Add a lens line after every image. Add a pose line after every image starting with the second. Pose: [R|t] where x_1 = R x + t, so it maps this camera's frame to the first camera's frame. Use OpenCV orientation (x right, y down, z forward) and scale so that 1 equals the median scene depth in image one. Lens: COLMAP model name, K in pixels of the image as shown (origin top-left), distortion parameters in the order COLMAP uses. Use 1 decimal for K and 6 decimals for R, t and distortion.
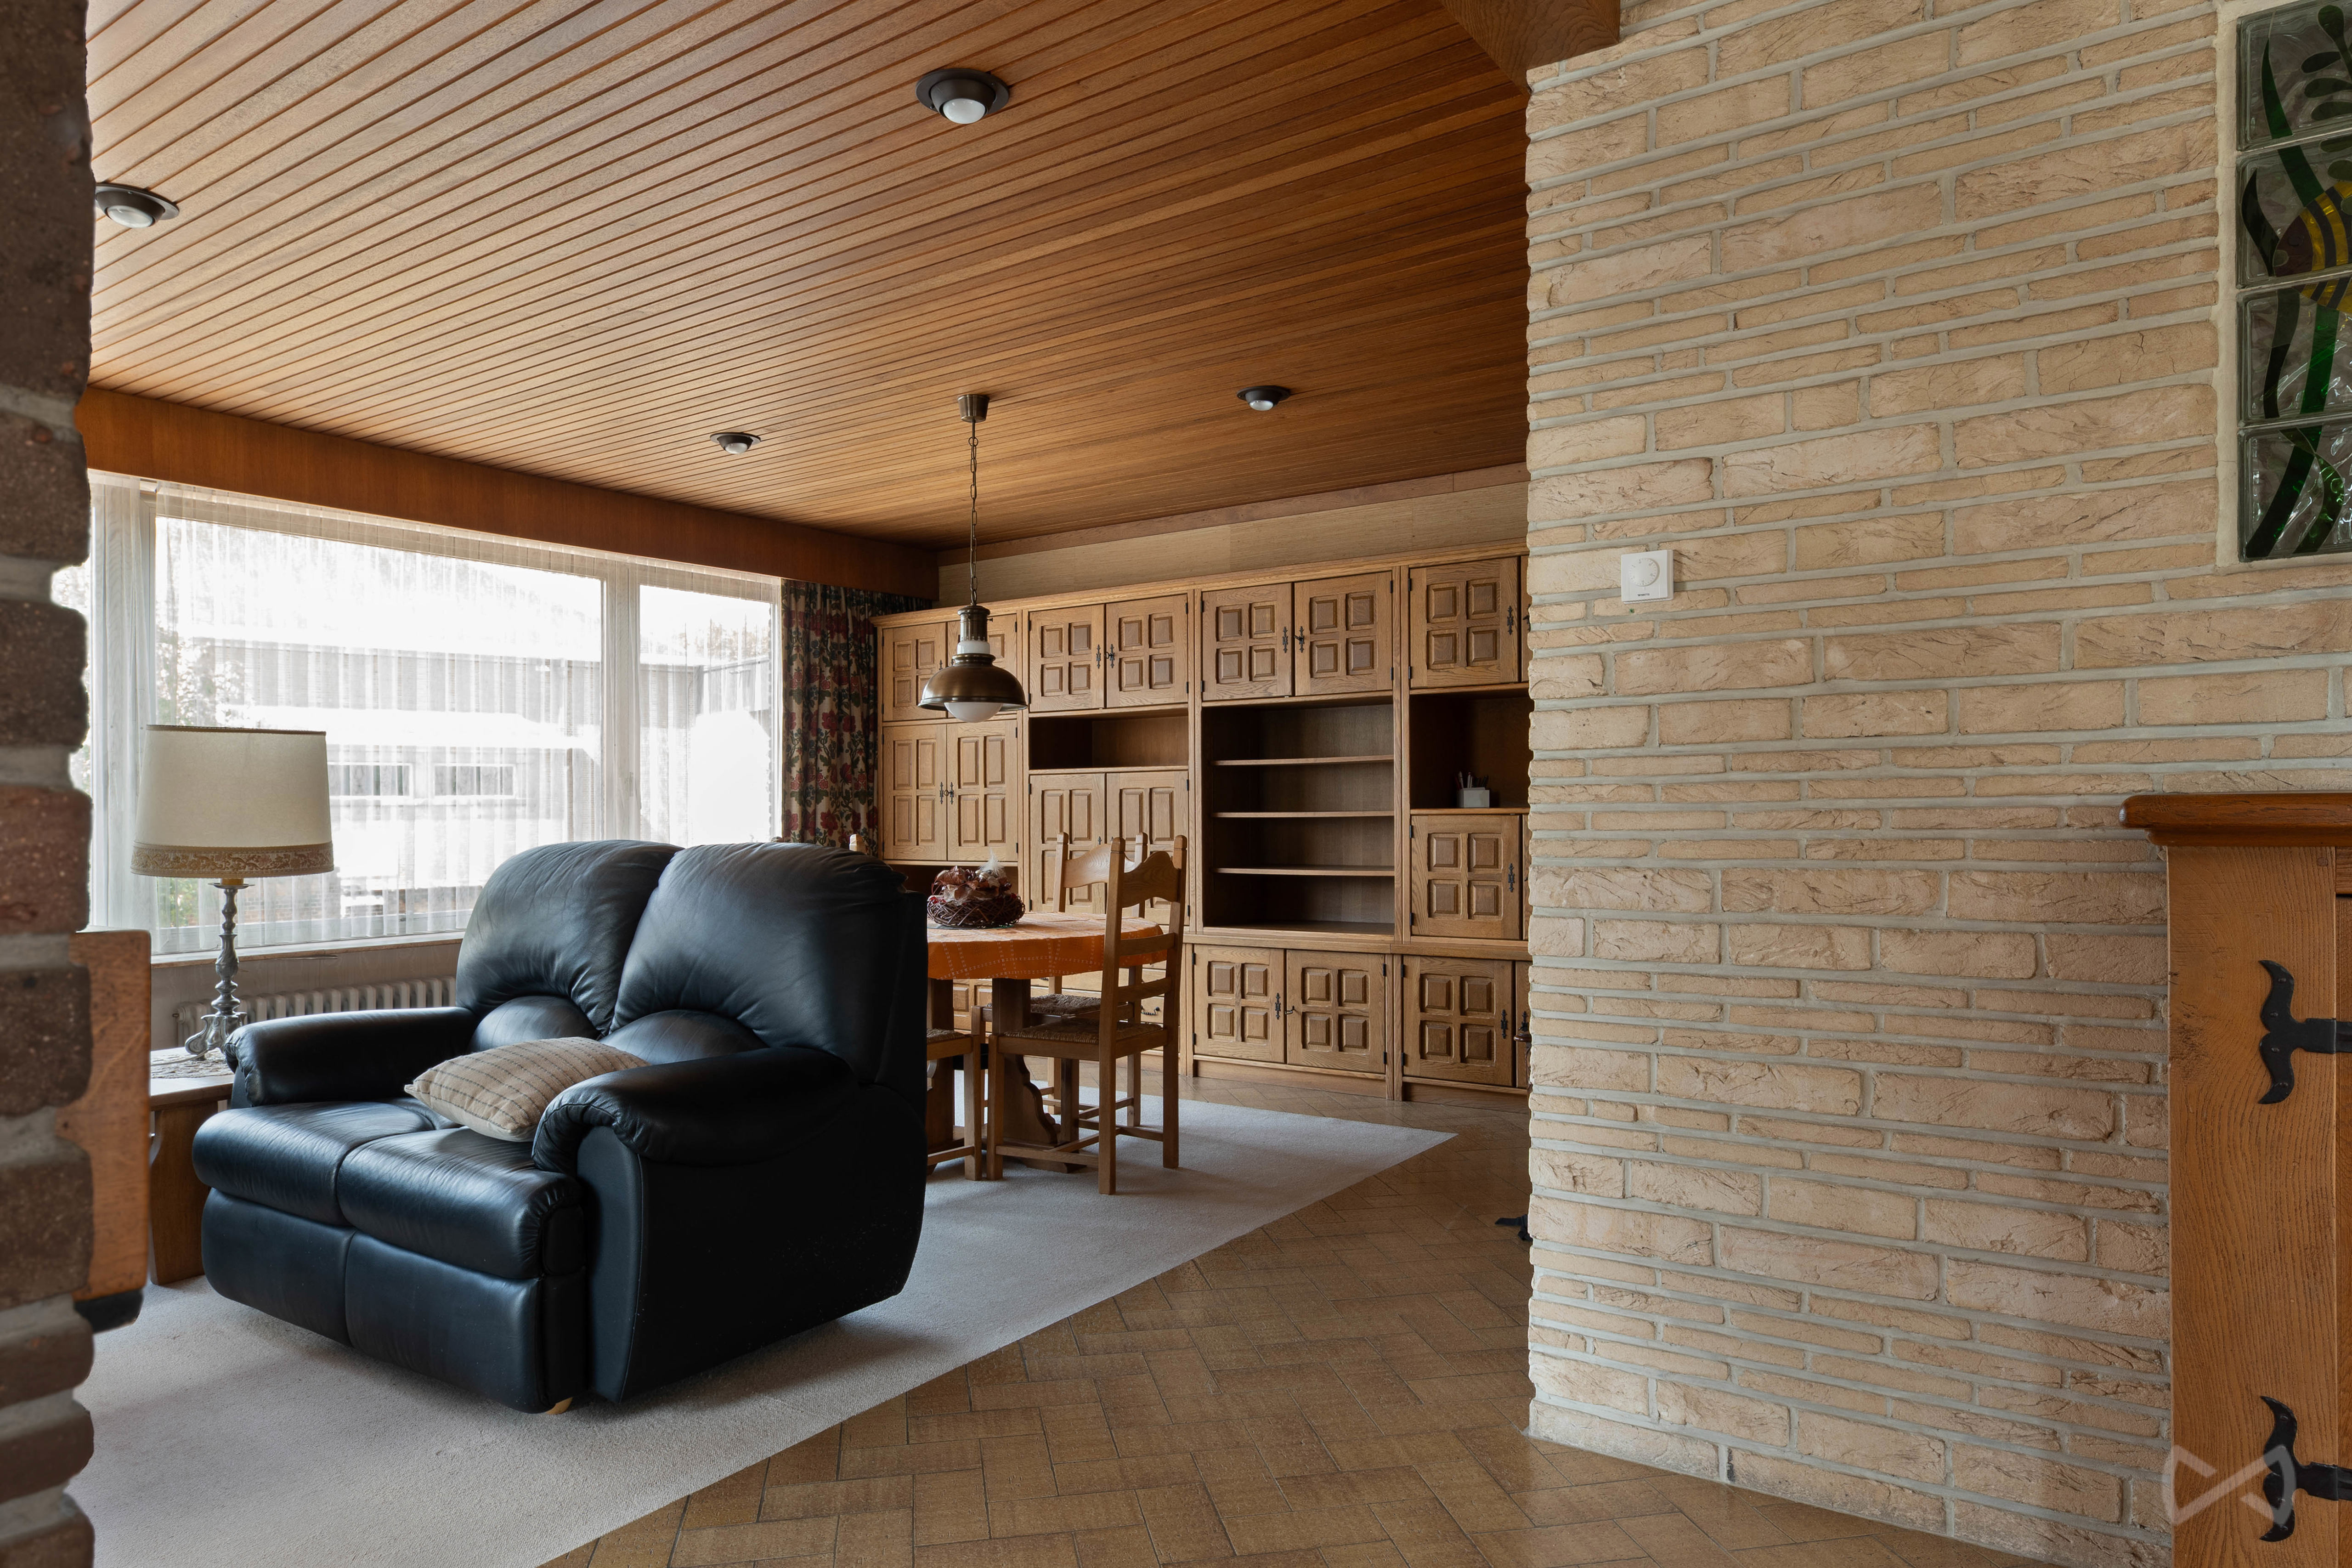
lens RADIAL K [[1416.0, 0, 1173.5], [0, 1416.0, 804.8], [0, 0, 1]] dist [0.004073, 0.001222]
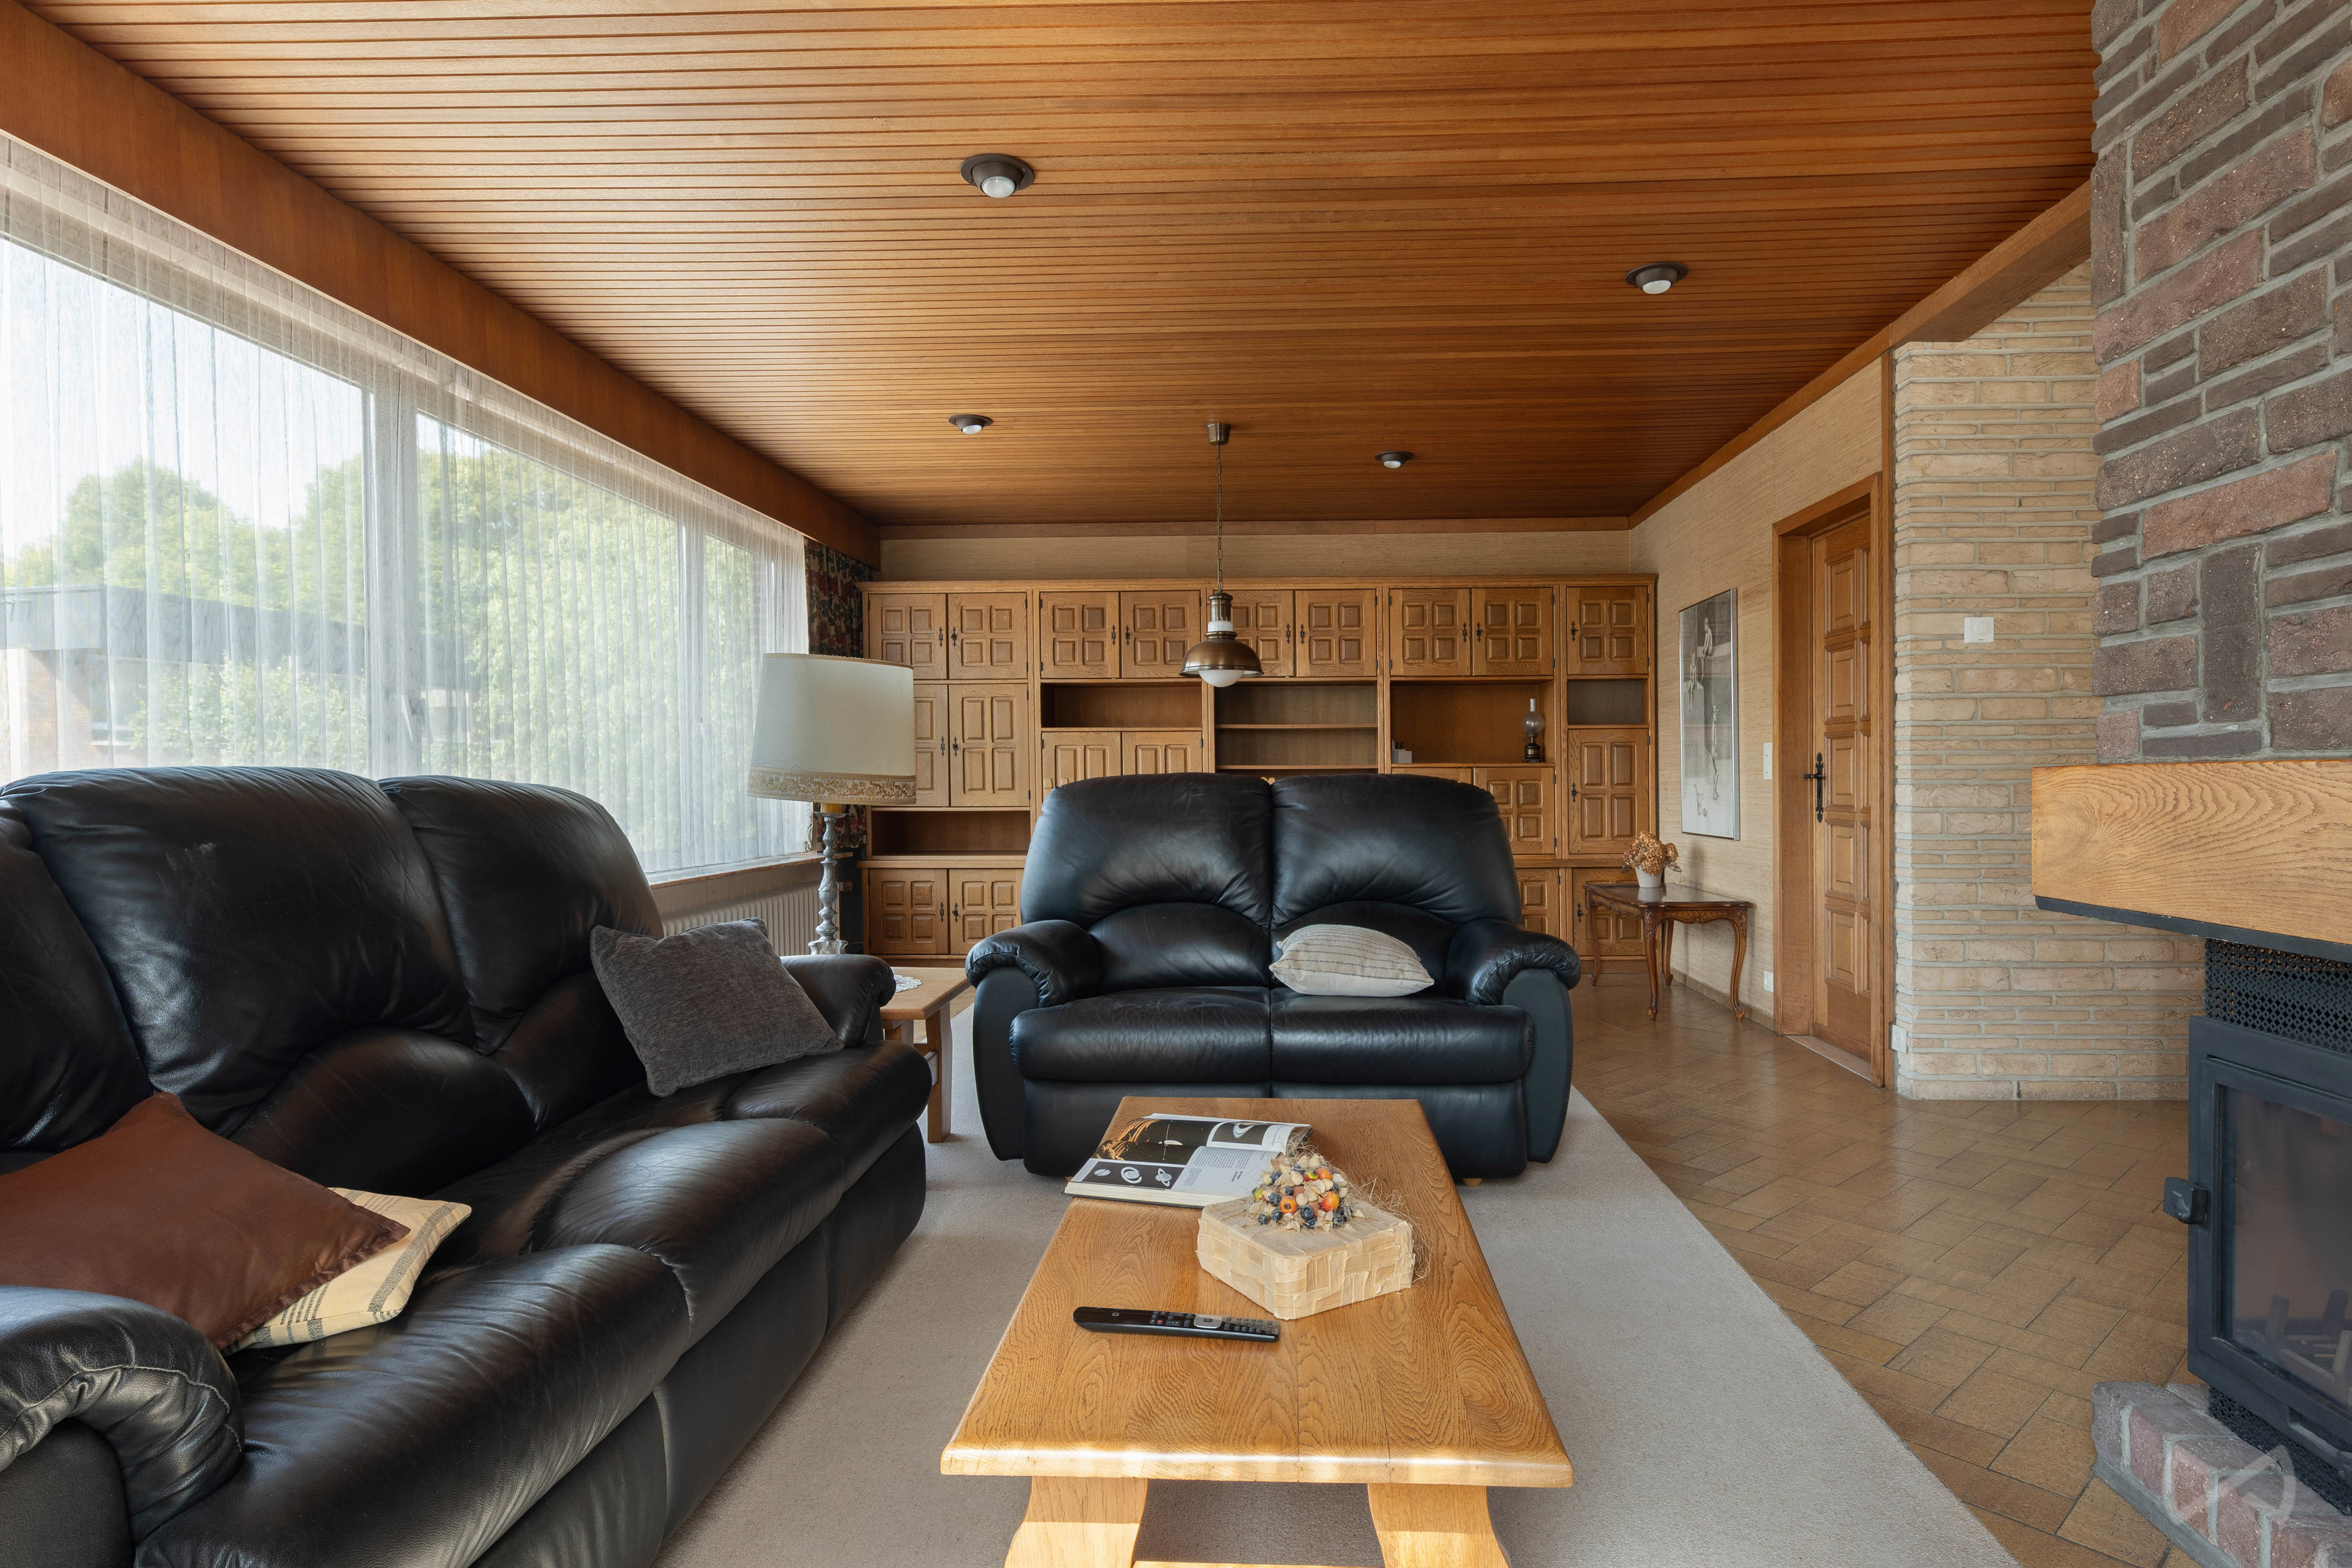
lens RADIAL K [[1268.4, 0, 1180.2], [0, 1268.4, 786.2], [0, 0, 1]] dist [-0.000197, 0.002215]
pose [[0.844031, 0.004327, 0.536277, -1.478137], [-0.007876, 0.999960, 0.004327, 0.048335], [-0.536237, -0.007876, 0.844031, 0.144307]]
